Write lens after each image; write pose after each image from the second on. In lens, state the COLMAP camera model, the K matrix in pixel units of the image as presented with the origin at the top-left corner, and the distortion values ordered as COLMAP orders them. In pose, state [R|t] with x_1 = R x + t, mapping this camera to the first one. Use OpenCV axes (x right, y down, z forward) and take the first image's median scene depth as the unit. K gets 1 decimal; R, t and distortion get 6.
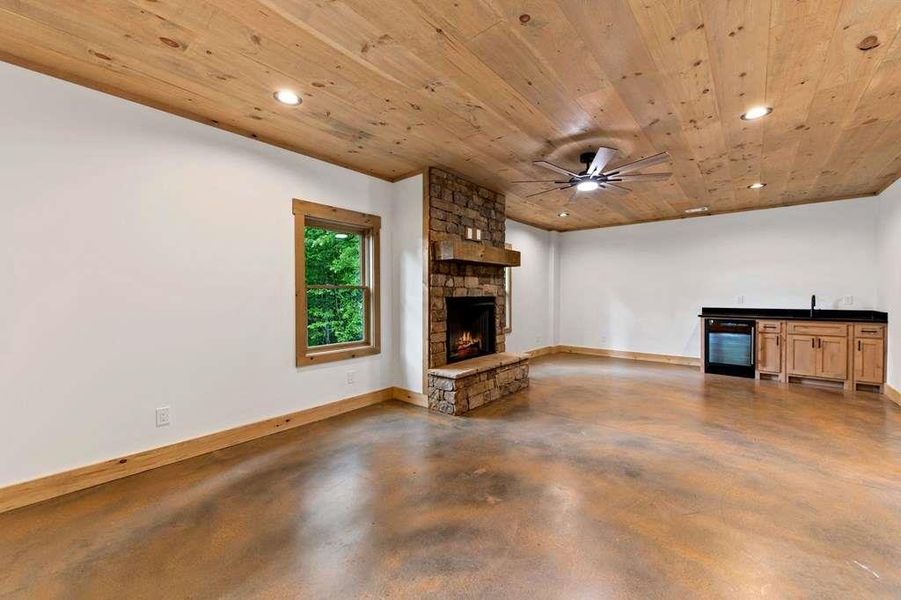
lens RADIAL K [[352.5, 0, 452.2], [0, 352.5, 300.1], [0, 0, 1]] dist [0.014060, -0.005417]
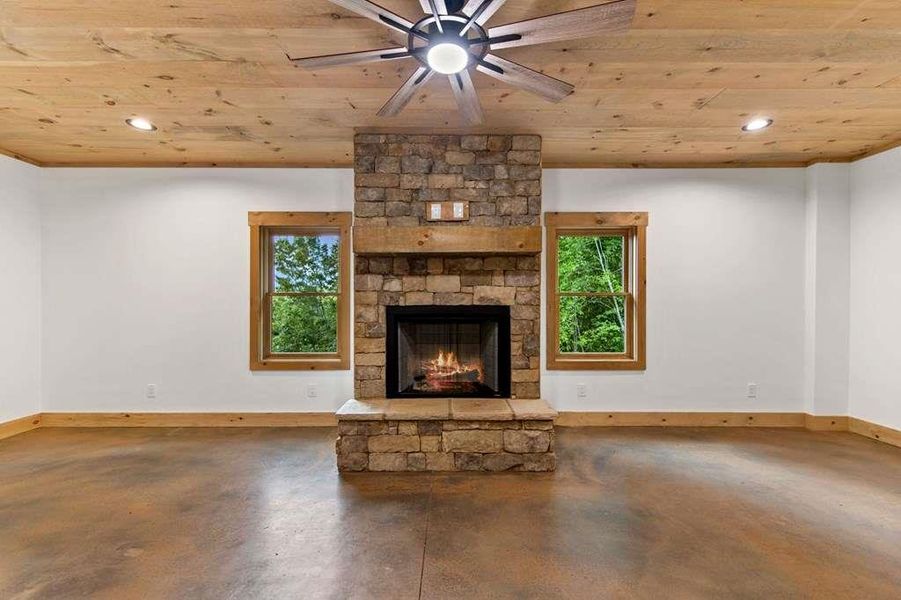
lens RADIAL K [[362.6, 0, 453.9], [0, 362.6, 305.1], [0, 0, 1]] dist [0.010432, -0.000160]
pose [[0.645971, 0.005965, -0.763339, 0.609585], [-0.014714, 0.999881, -0.004637, -0.007357], [0.763220, 0.014227, 0.645982, 0.589624]]
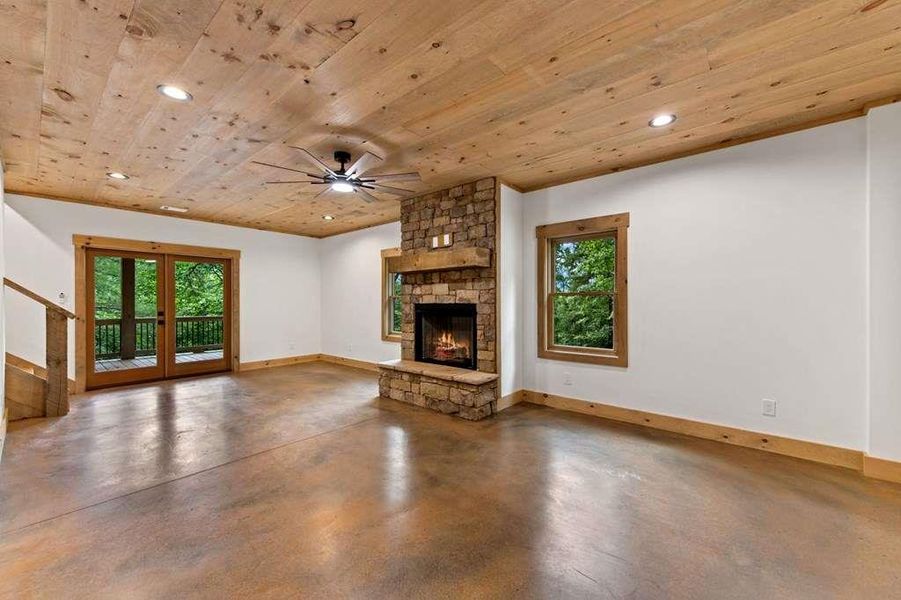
lens RADIAL K [[350.9, 0, 452.9], [0, 350.9, 303.0], [0, 0, 1]] dist [0.002702, -0.000088]
pose [[-0.002397, 0.007947, -0.999966, 1.091296], [-0.015380, 0.999850, 0.007982, -0.020095], [0.999879, 0.015399, -0.002274, 1.070284]]
